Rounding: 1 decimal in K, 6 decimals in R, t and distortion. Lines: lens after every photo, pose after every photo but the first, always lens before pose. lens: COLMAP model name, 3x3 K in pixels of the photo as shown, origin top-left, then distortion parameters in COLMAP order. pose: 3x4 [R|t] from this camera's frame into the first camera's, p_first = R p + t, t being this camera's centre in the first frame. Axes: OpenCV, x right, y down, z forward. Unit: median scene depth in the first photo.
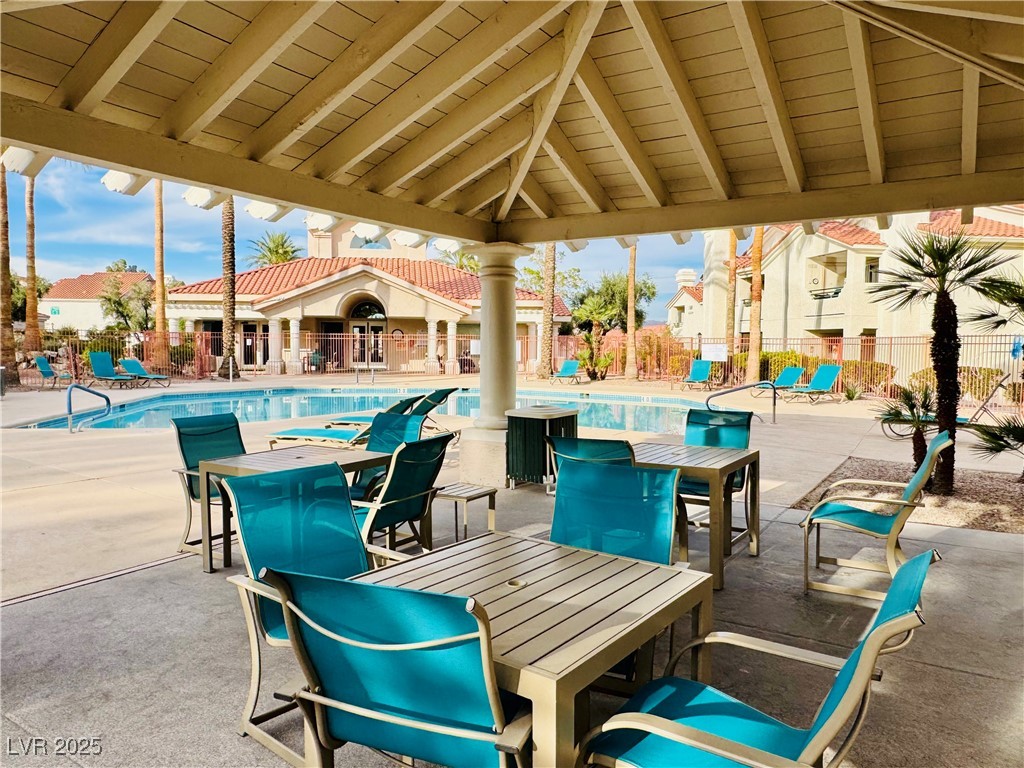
lens RADIAL K [[691.7, 0, 512.0], [0, 691.7, 384.0], [0, 0, 1]] dist [-0.000465, -0.002621]
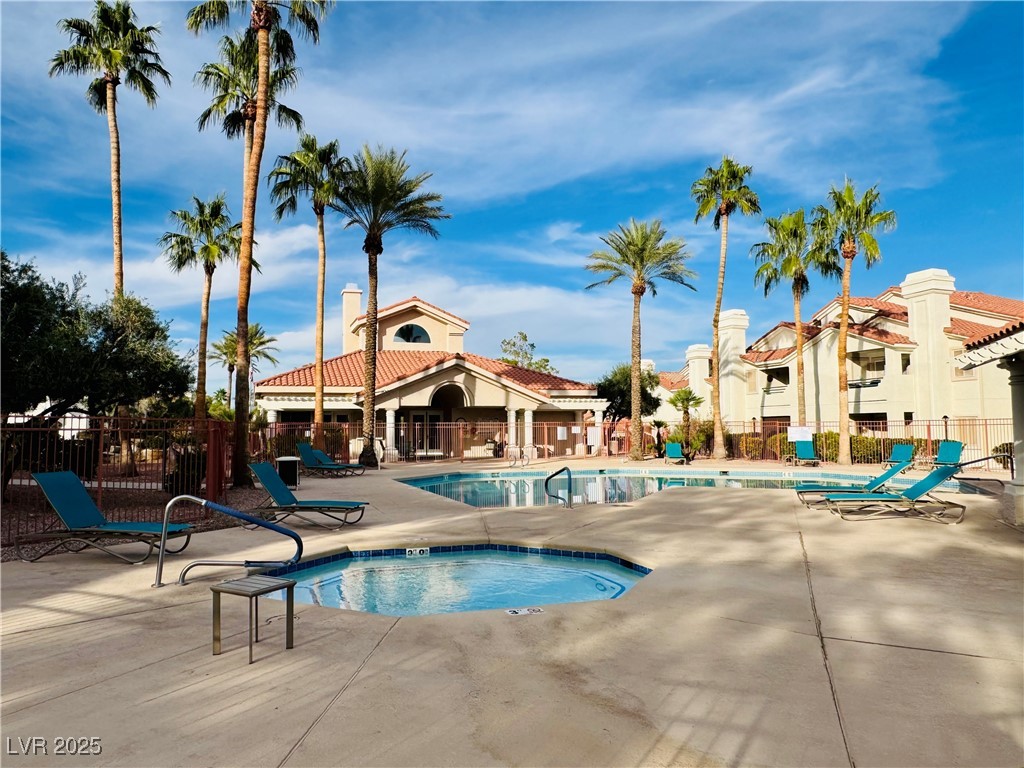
lens RADIAL K [[691.7, 0, 512.0], [0, 691.7, 384.0], [0, 0, 1]] dist [-0.000465, -0.002621]
pose [[0.988763, -0.004857, 0.149415, -0.282851], [0.023669, 0.991951, -0.124387, 0.003742], [-0.147609, 0.126525, 0.980919, -0.071273]]
